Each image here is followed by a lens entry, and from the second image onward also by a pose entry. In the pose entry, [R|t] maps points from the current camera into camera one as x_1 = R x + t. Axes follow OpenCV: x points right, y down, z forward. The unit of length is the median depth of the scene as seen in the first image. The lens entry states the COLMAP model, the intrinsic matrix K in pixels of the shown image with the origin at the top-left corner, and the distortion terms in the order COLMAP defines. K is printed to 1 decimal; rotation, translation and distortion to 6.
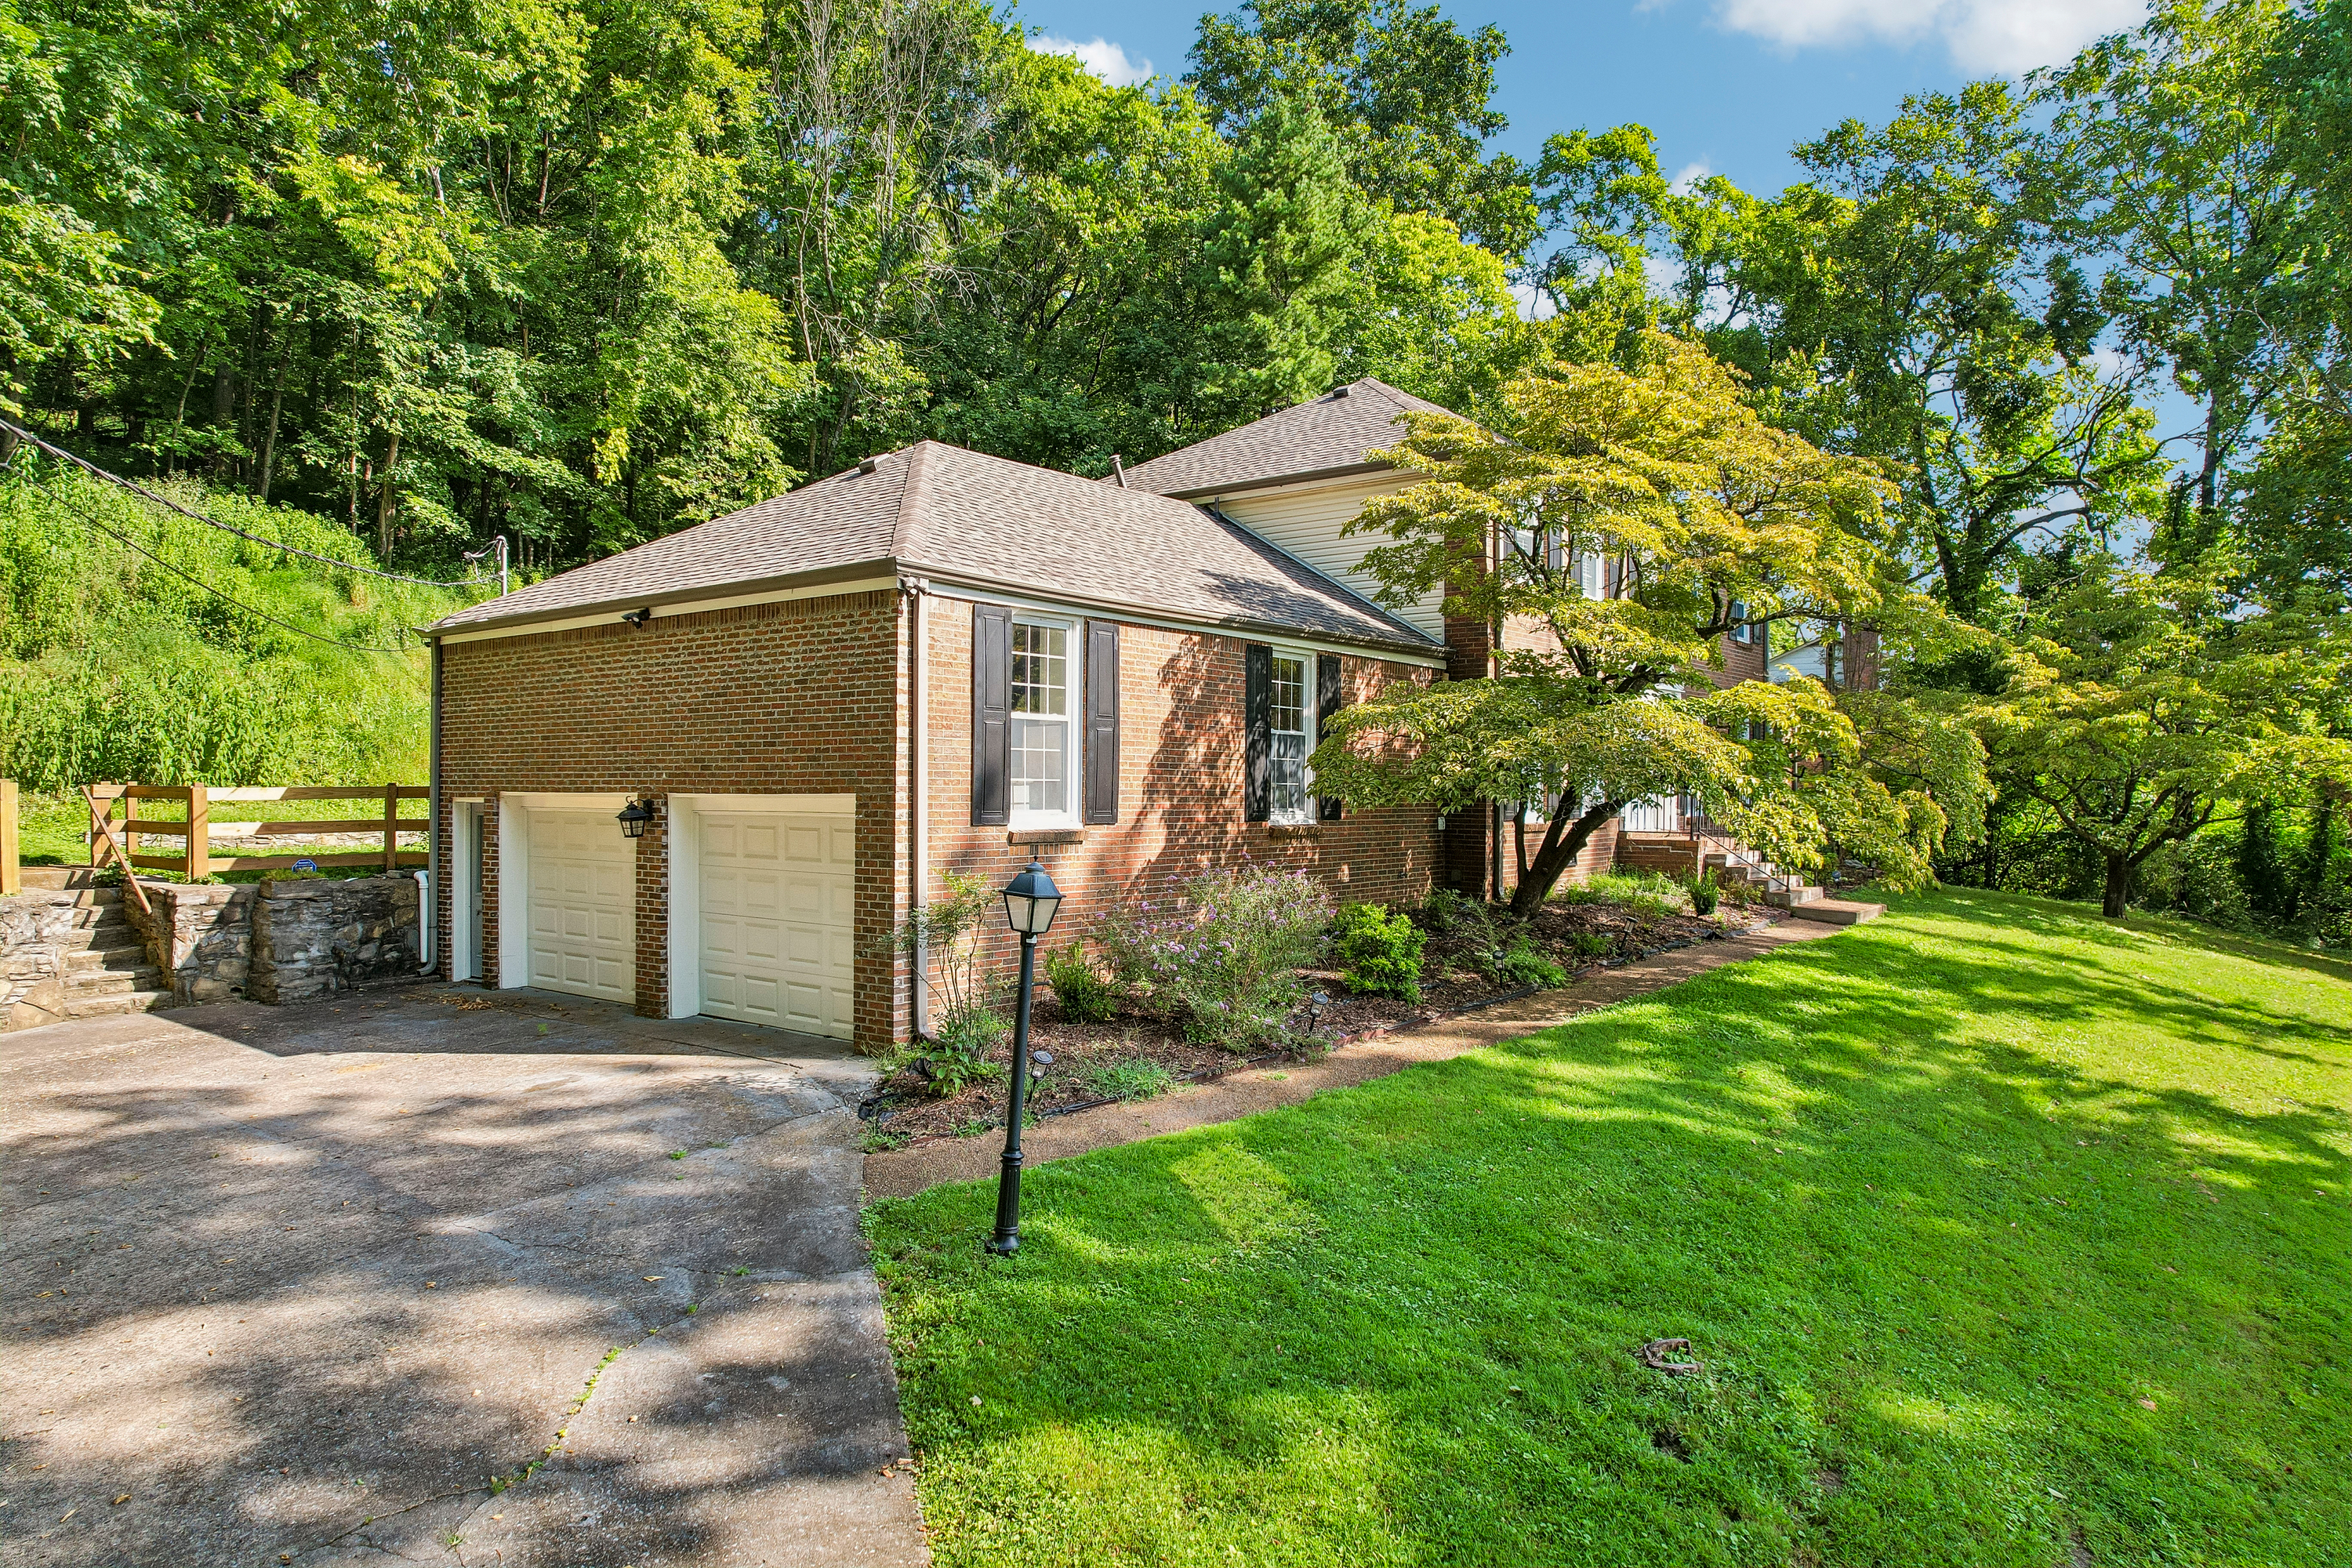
lens RADIAL K [[1506.5, 0, 1184.8], [0, 1506.5, 806.4], [0, 0, 1]] dist [-0.043568, -0.001771]
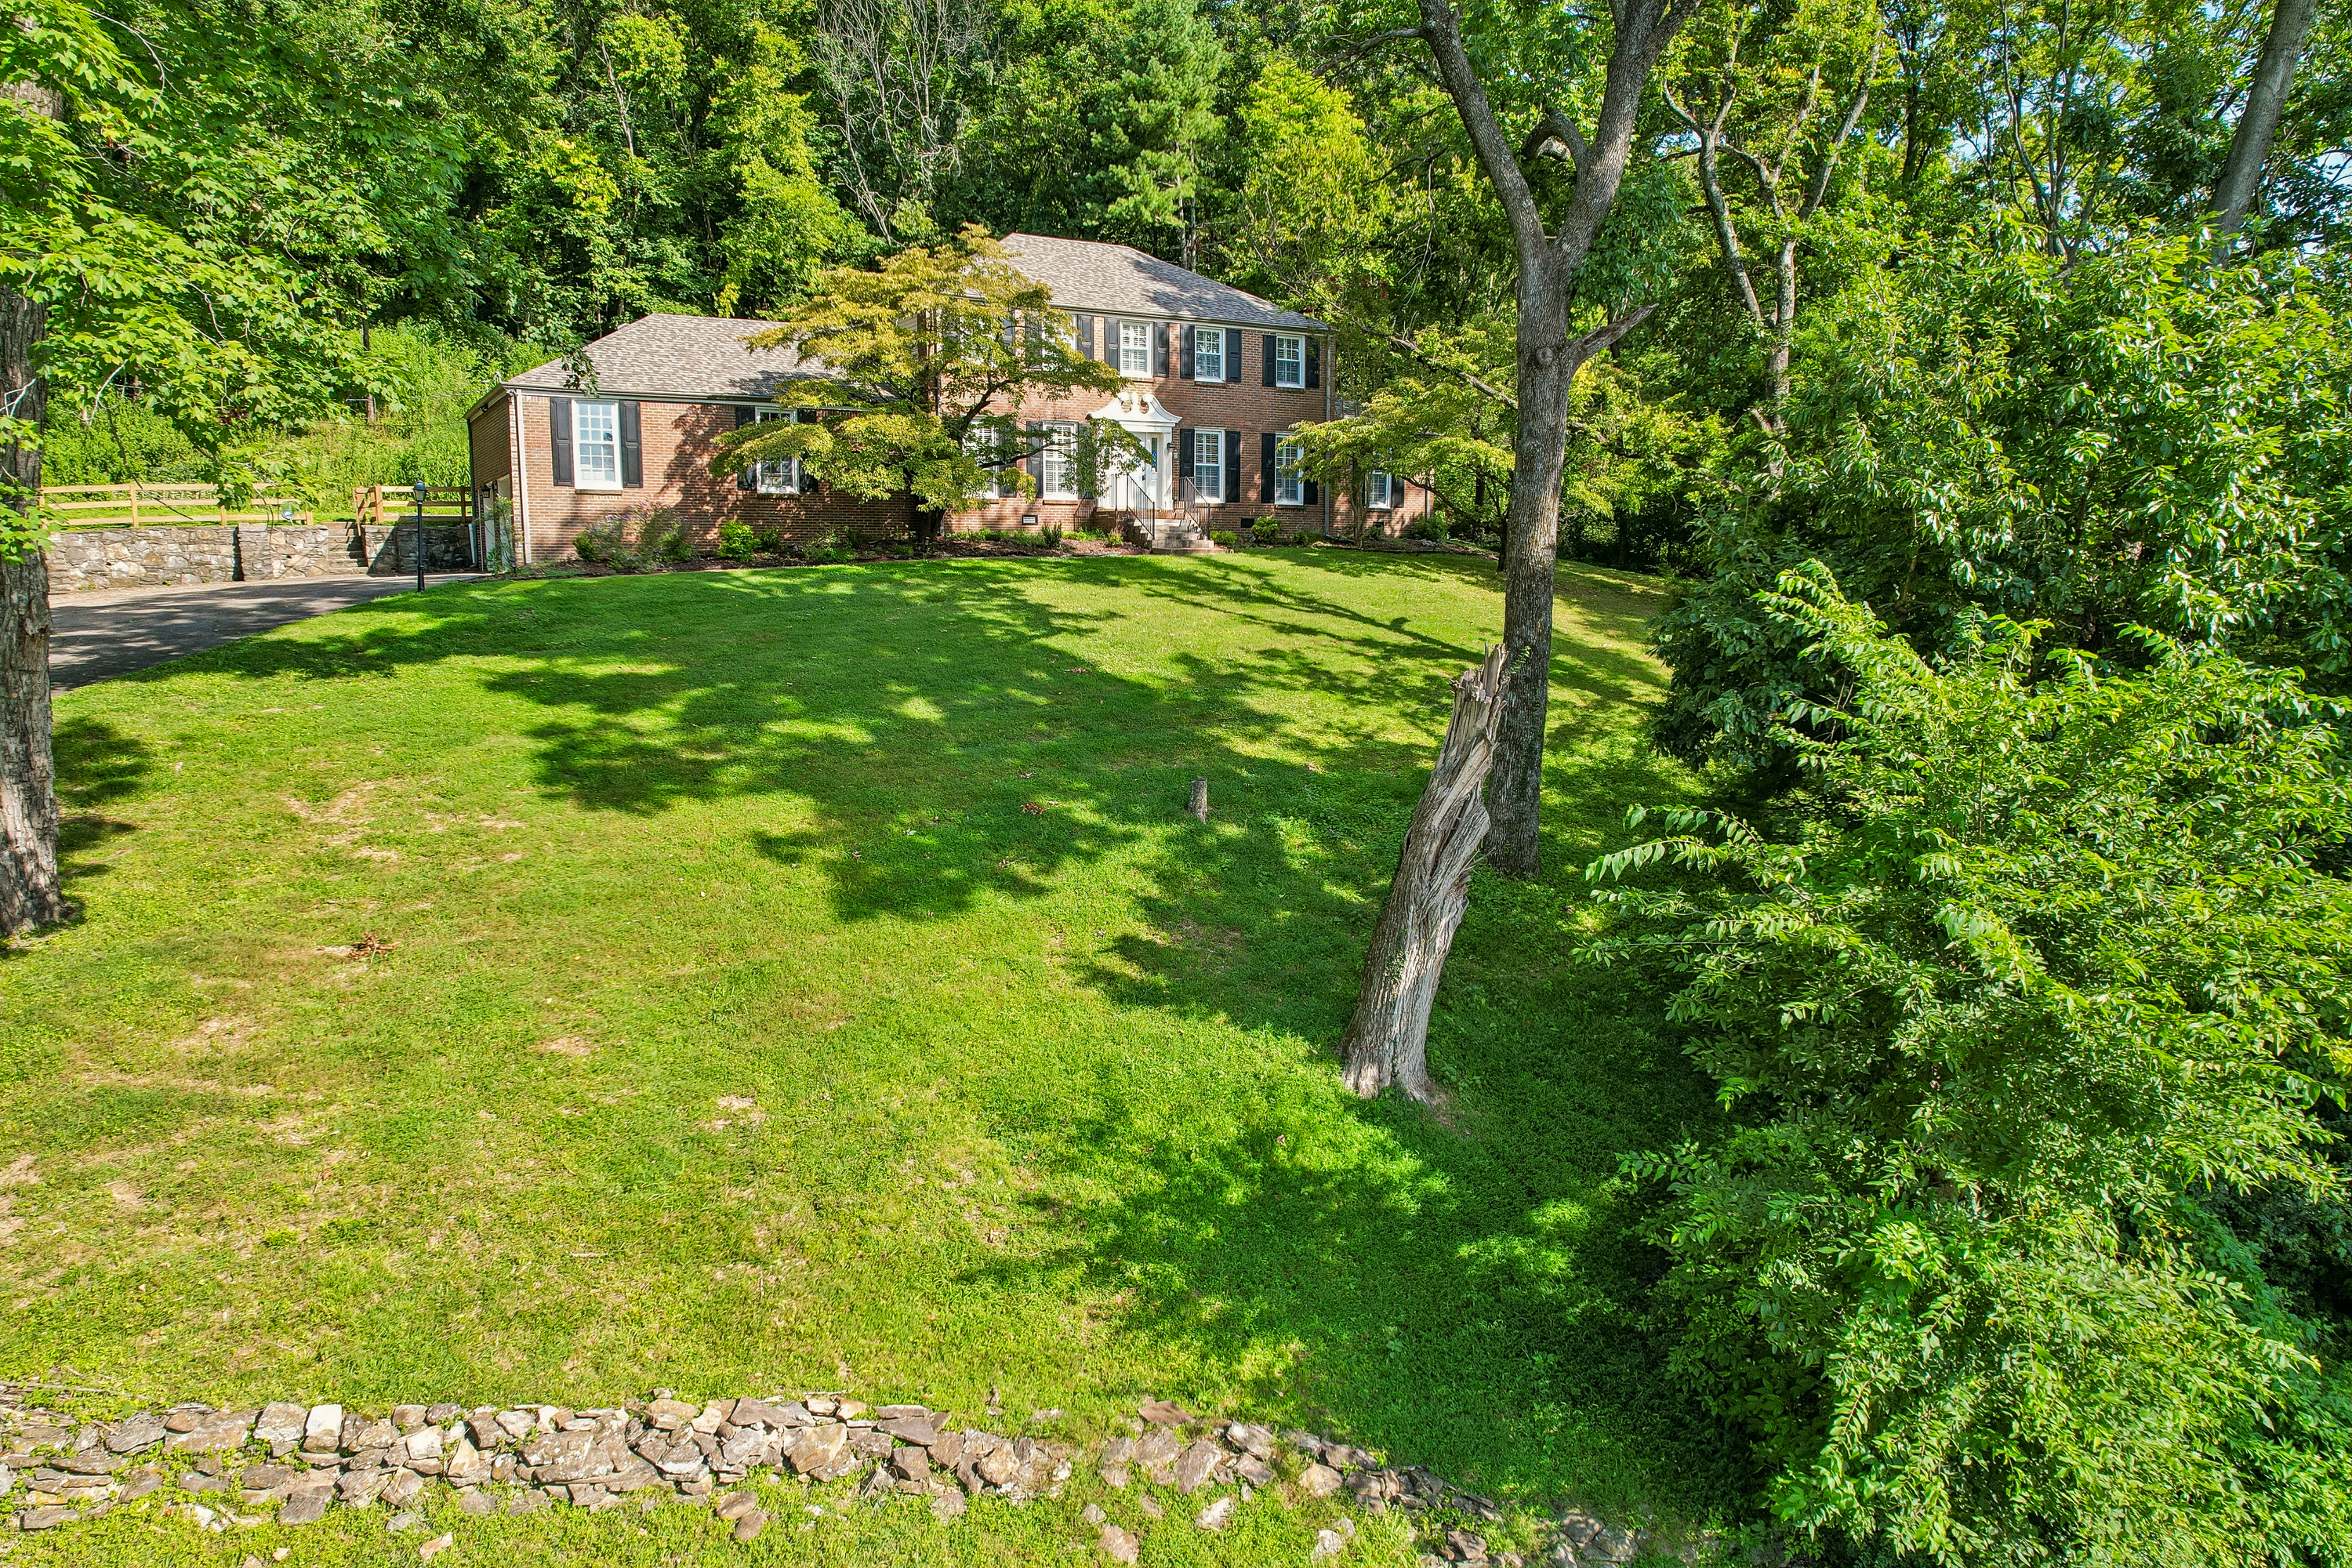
lens RADIAL K [[1506.5, 0, 1187.5], [0, 1506.5, 778.8], [0, 0, 1]] dist [-0.043568, -0.001771]
pose [[0.930842, 0.051743, -0.361741, 1.525139], [-0.002615, 0.990842, 0.135000, 0.135118], [0.365413, -0.124718, 0.922452, -0.847126]]
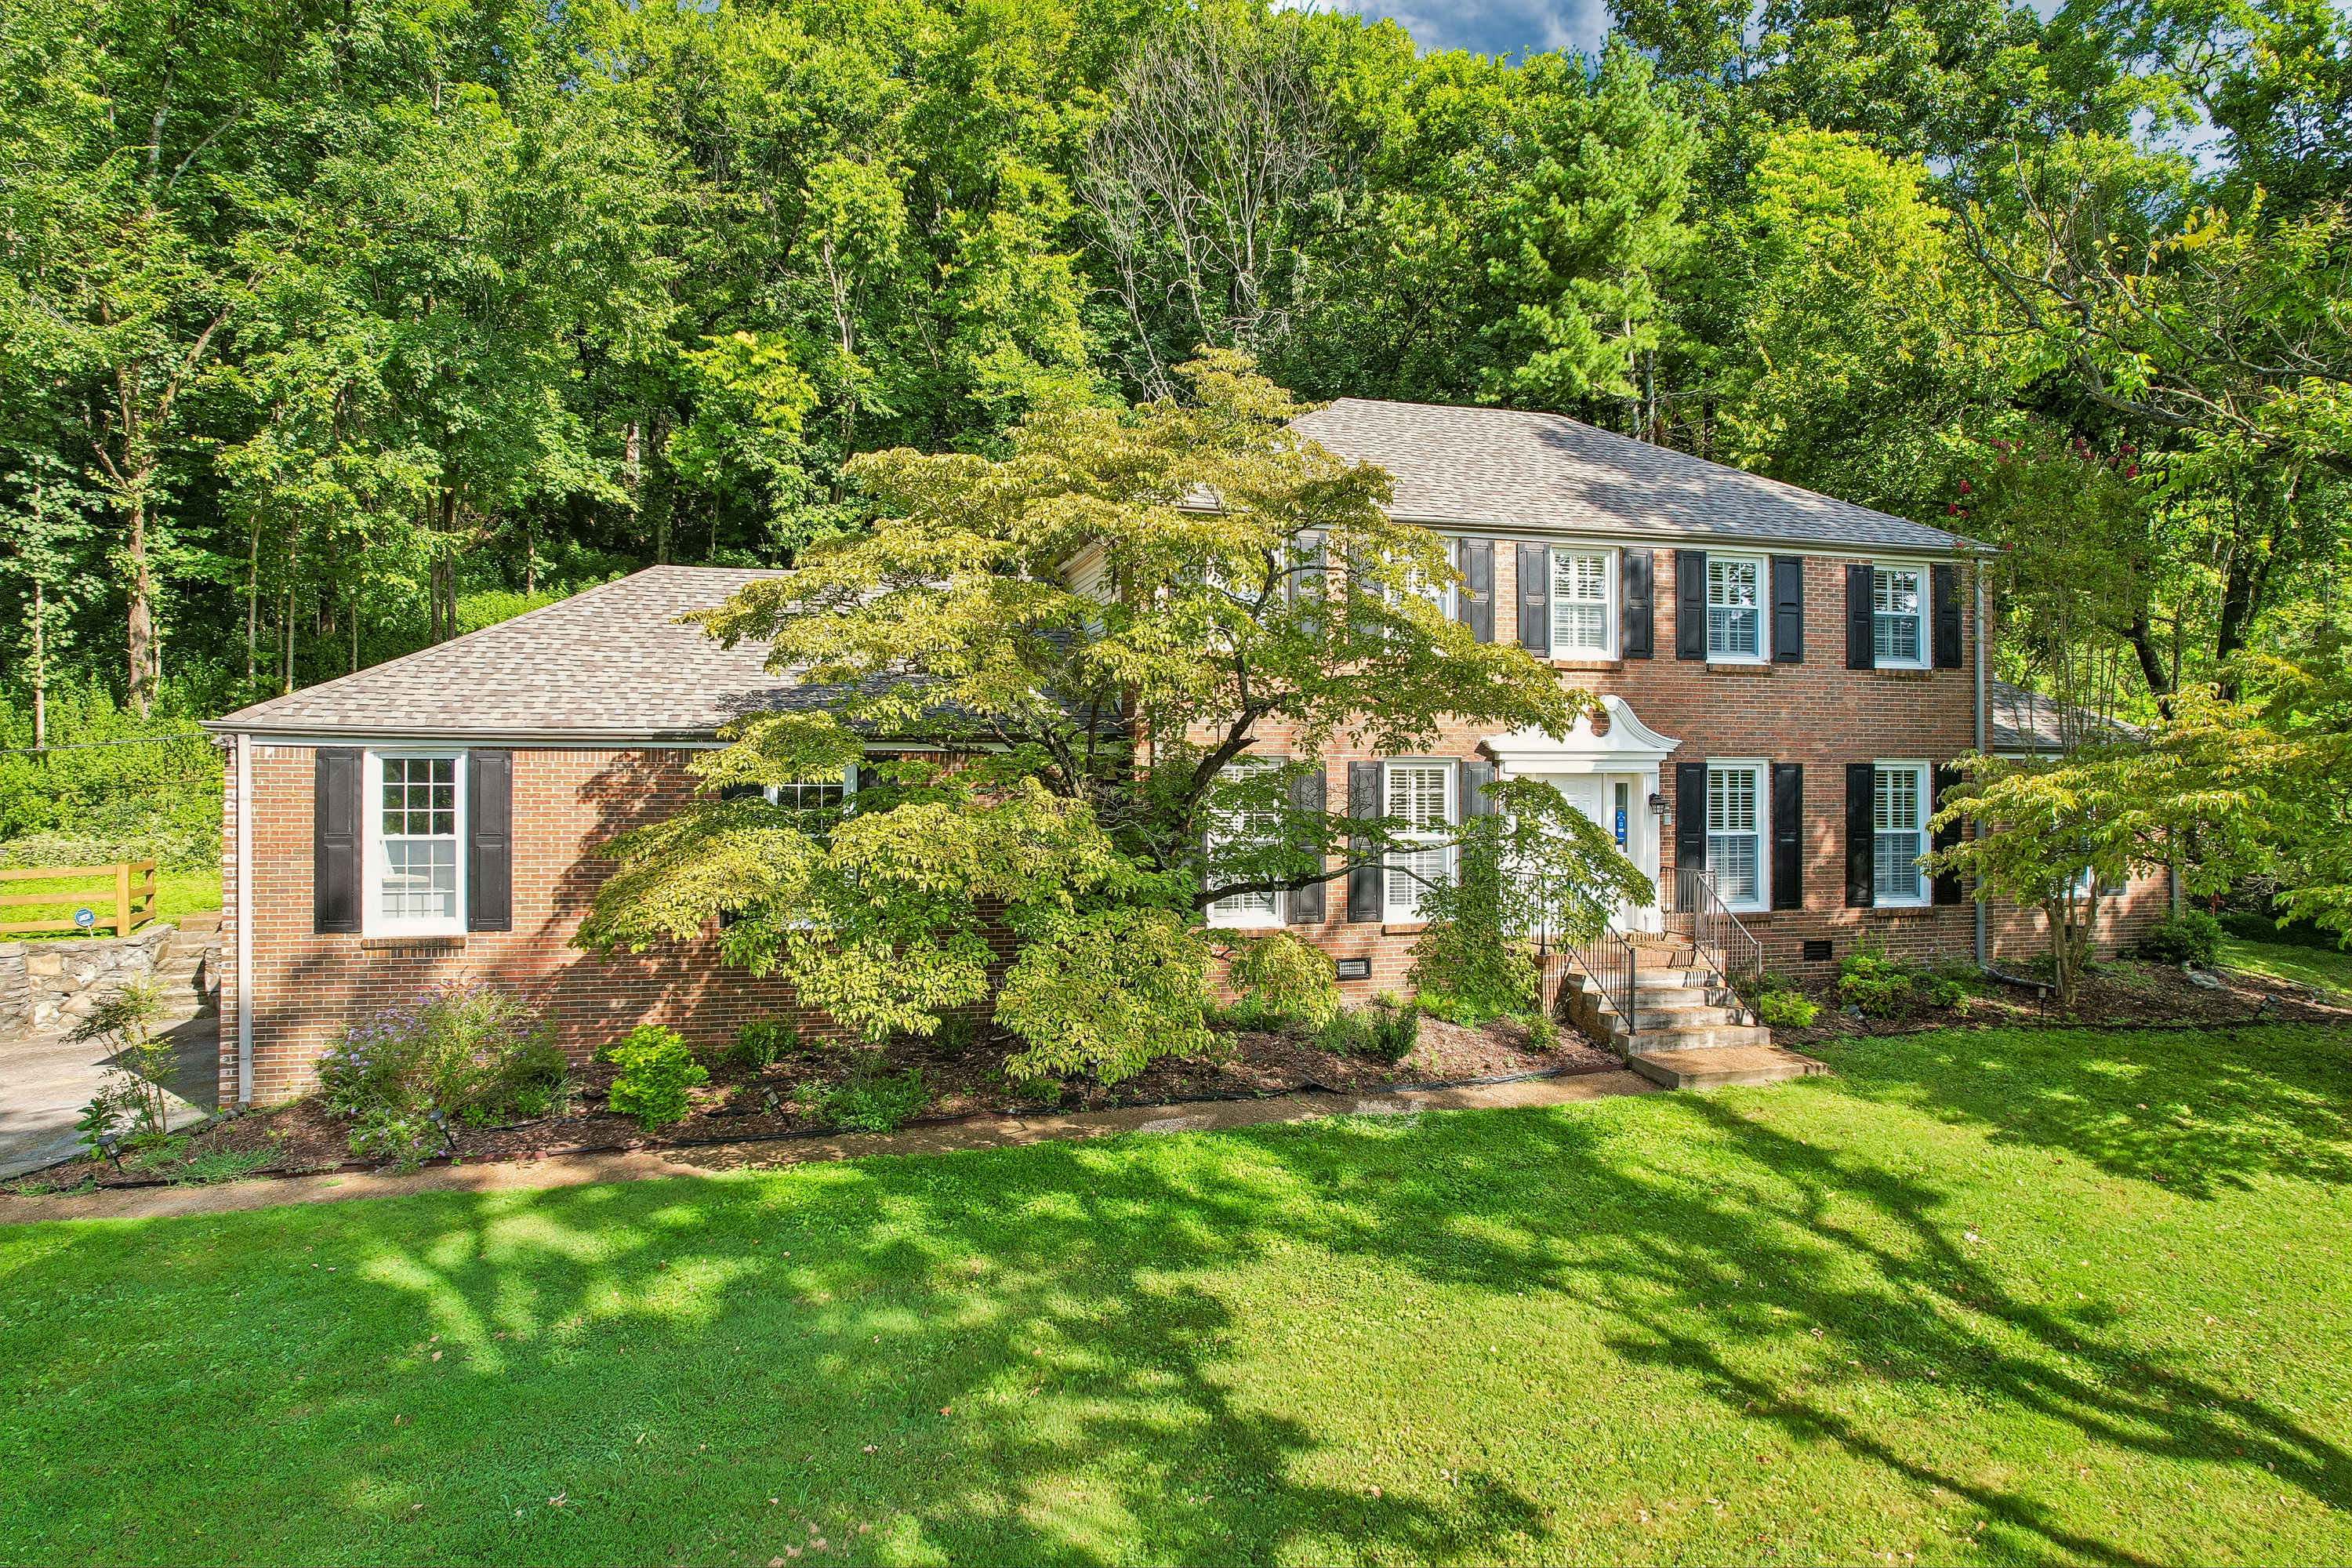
lens RADIAL K [[1506.5, 0, 1183.0], [0, 1506.5, 780.2], [0, 0, 1]] dist [-0.043568, -0.001771]
pose [[0.805132, -0.003323, -0.593086, 0.944717], [-0.005059, 0.999909, -0.012471, -0.083390], [0.593074, 0.013041, 0.805042, 0.390358]]
